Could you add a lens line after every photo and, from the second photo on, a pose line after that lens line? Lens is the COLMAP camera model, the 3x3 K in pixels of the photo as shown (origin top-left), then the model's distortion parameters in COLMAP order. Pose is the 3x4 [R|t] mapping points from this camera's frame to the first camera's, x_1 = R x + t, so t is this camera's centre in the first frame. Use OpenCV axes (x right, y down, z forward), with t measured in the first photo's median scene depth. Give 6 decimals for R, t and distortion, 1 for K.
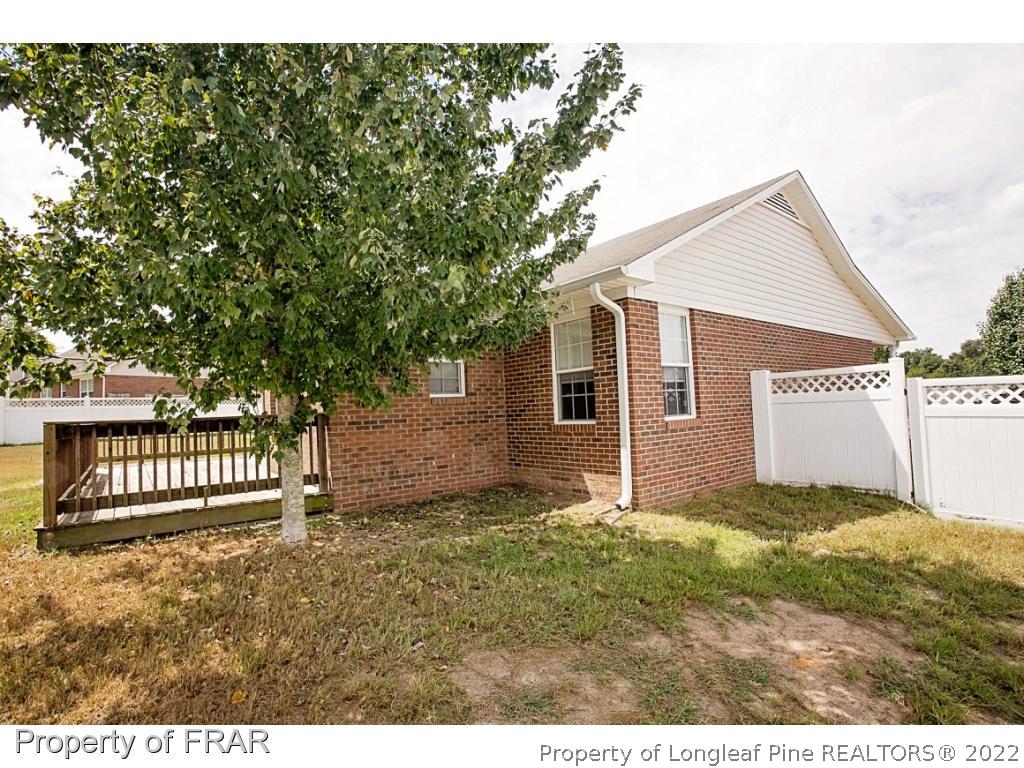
lens RADIAL K [[499.8, 0, 507.8], [0, 499.8, 382.5], [0, 0, 1]] dist [-0.072766, 0.034050]
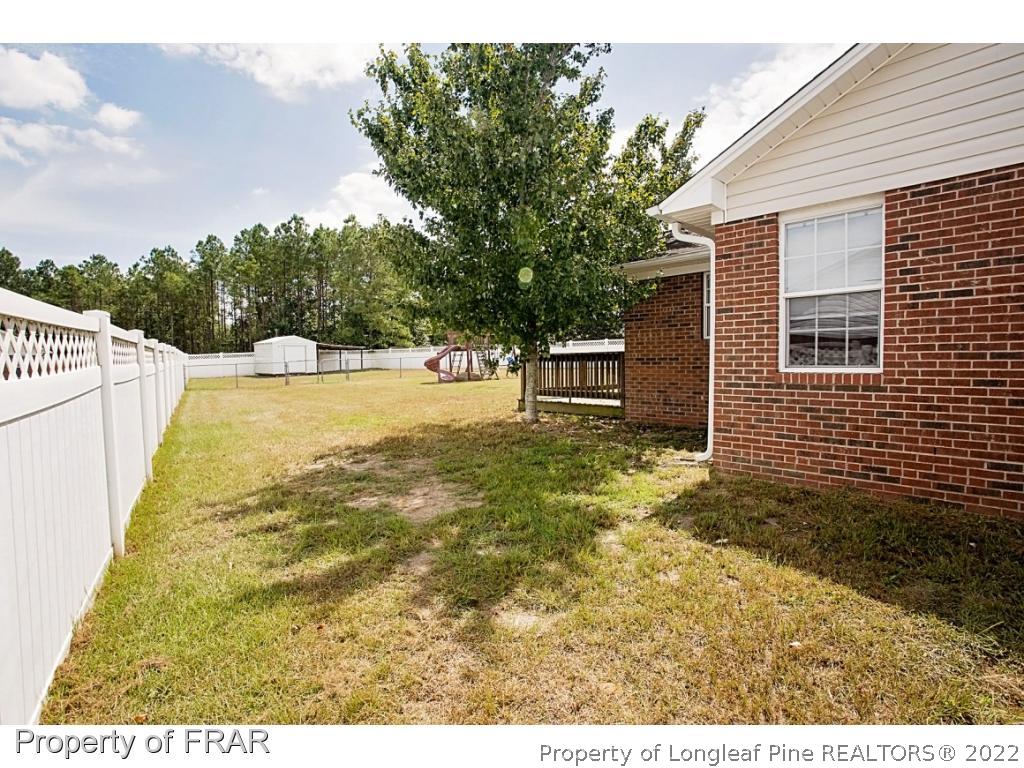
lens RADIAL K [[499.8, 0, 507.8], [0, 499.8, 382.5], [0, 0, 1]] dist [-0.072766, 0.034050]
pose [[0.090174, 0.083176, -0.992447, 0.986221], [0.064554, 0.993923, 0.089165, -0.000155], [0.993832, -0.072107, 0.084257, 0.507885]]
